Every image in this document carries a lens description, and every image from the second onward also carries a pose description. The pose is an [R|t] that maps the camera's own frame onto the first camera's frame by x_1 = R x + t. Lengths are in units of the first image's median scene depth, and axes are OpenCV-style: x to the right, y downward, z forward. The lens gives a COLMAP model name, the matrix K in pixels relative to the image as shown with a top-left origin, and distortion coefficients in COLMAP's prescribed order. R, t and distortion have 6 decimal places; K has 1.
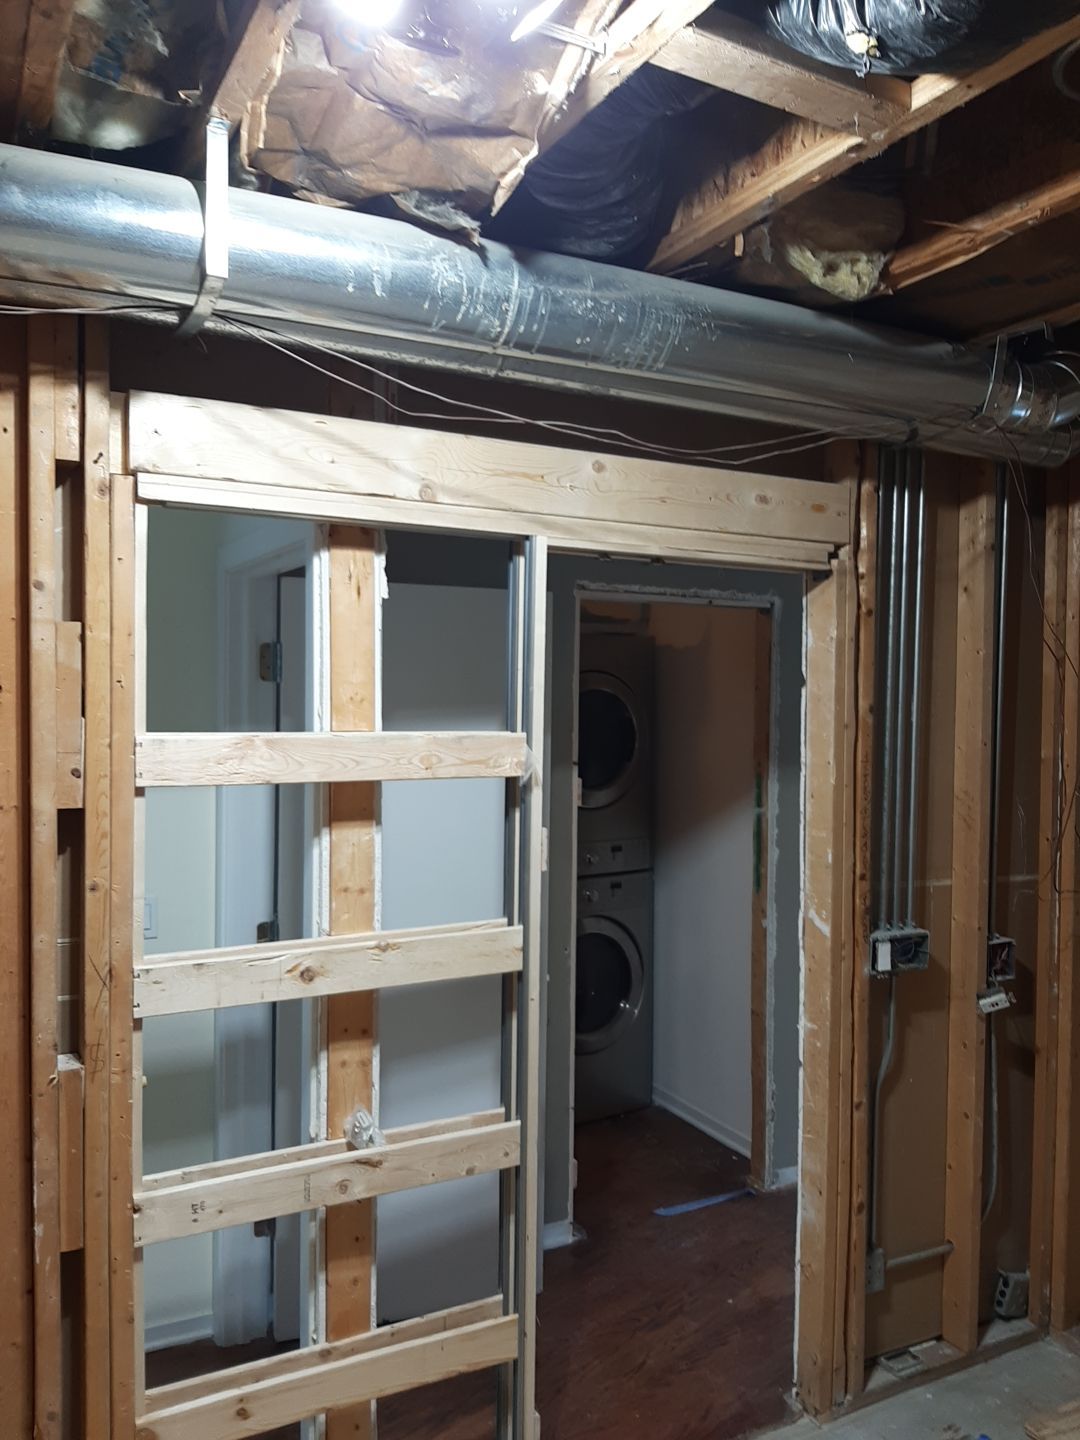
lens RADIAL K [[1093.2, 0, 543.2], [0, 1093.2, 747.9], [0, 0, 1]] dist [0.205037, -0.423889]
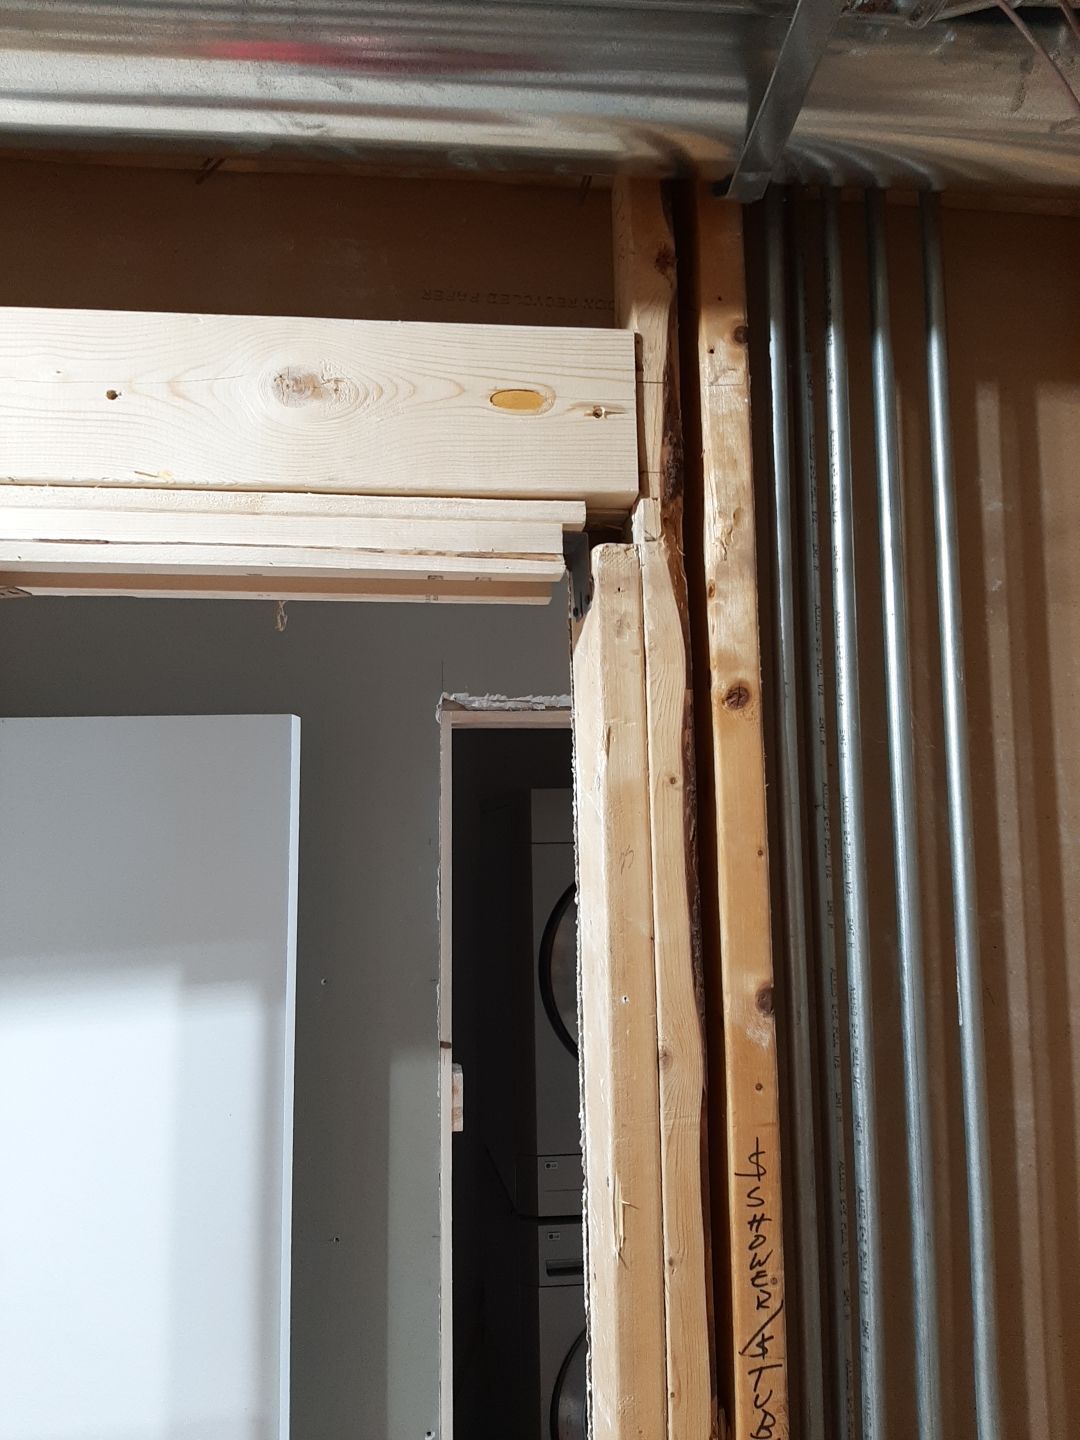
lens RADIAL K [[1093.2, 0, 543.2], [0, 1093.2, 747.9], [0, 0, 1]] dist [0.205037, -0.423889]
pose [[0.912374, -0.062291, -0.404591, 0.477720], [0.001048, 0.988707, -0.149857, -0.074869], [0.409357, 0.136301, 0.902136, 0.885614]]
